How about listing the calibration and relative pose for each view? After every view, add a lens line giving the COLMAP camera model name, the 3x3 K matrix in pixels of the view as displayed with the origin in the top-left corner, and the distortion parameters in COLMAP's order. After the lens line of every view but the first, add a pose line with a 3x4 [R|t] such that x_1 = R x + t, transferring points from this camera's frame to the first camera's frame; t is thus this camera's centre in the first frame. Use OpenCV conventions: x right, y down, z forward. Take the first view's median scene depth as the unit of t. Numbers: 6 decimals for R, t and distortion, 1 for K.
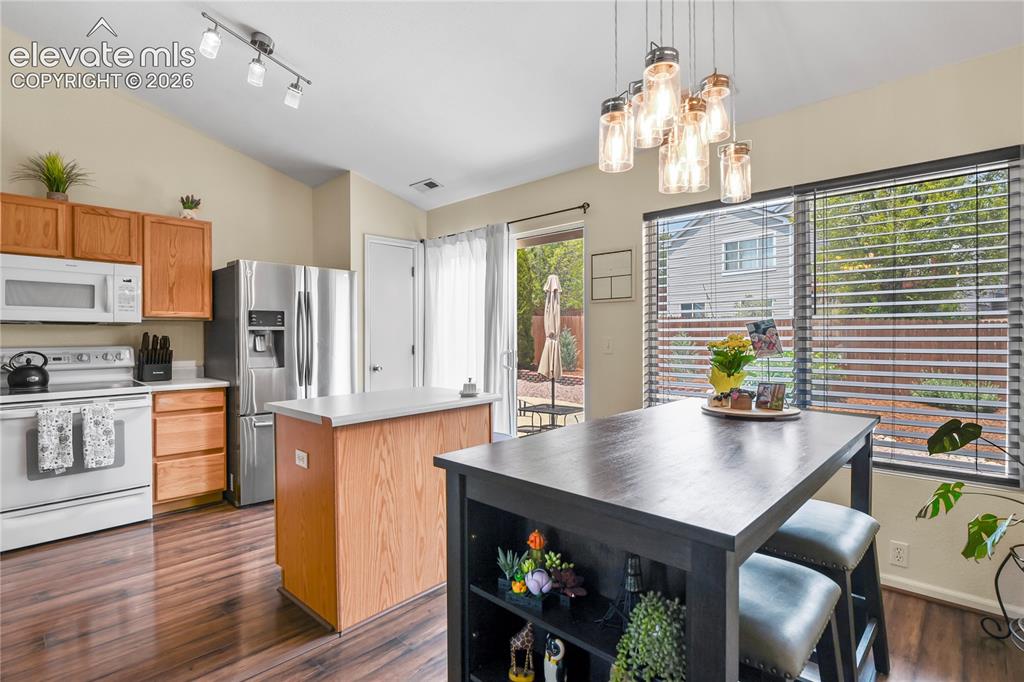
lens RADIAL K [[501.7, 0, 525.9], [0, 501.7, 339.4], [0, 0, 1]] dist [-0.012233, -0.005435]
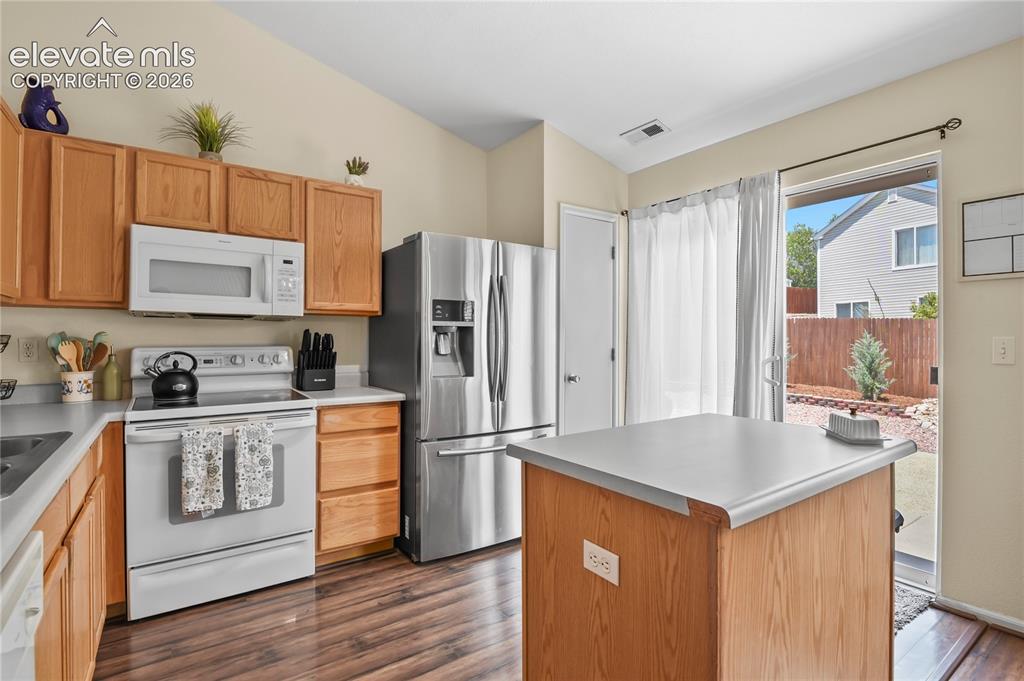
lens RADIAL K [[501.7, 0, 525.9], [0, 501.7, 338.9], [0, 0, 1]] dist [-0.012233, -0.005435]
pose [[0.978823, 0.004472, -0.204661, -0.280067], [-0.006454, 0.999938, -0.009019, 0.007024], [0.204609, 0.010149, 0.978791, 0.313630]]
